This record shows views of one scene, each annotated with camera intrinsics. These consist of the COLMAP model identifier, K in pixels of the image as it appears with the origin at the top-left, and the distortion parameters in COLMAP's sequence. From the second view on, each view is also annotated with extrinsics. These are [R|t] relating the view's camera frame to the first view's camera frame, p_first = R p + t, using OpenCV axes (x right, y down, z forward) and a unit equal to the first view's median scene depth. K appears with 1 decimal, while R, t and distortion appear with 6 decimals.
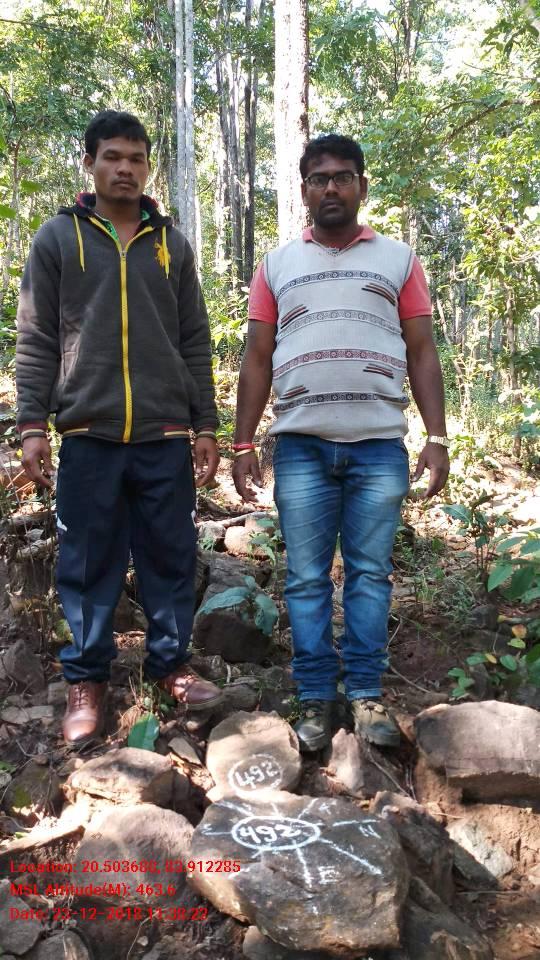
lens RADIAL K [[797.9, 0, 288.9], [0, 797.9, 480.8], [0, 0, 1]] dist [0.000680, 0.000498]
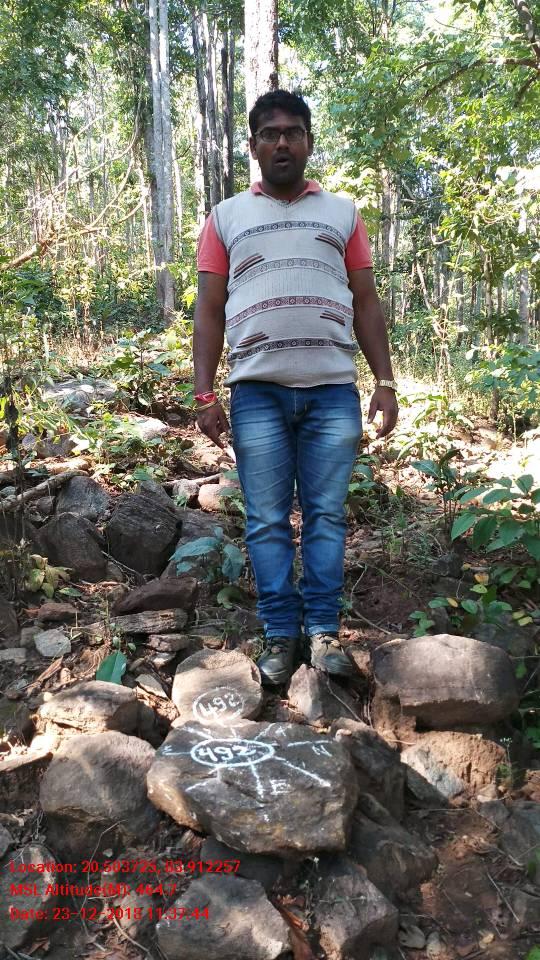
lens RADIAL K [[797.9, 0, 288.9], [0, 797.9, 480.8], [0, 0, 1]] dist [0.000680, 0.000498]
pose [[0.999793, -0.013674, 0.015086, 0.036608], [0.013124, 0.999266, 0.035984, 0.032864], [-0.015567, -0.035779, 0.999238, -0.038298]]
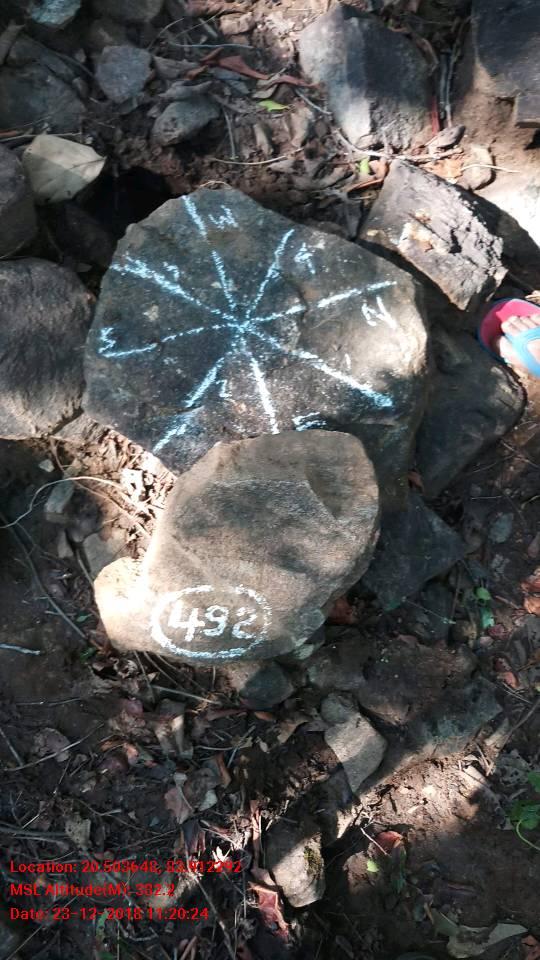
lens RADIAL K [[797.9, 0, 288.9], [0, 797.9, 480.8], [0, 0, 1]] dist [0.000680, 0.000498]
pose [[0.999241, -0.037635, 0.010040, 0.017672], [0.006612, 0.417925, 0.908457, -0.044974], [-0.038386, -0.907702, 0.417857, 0.502990]]
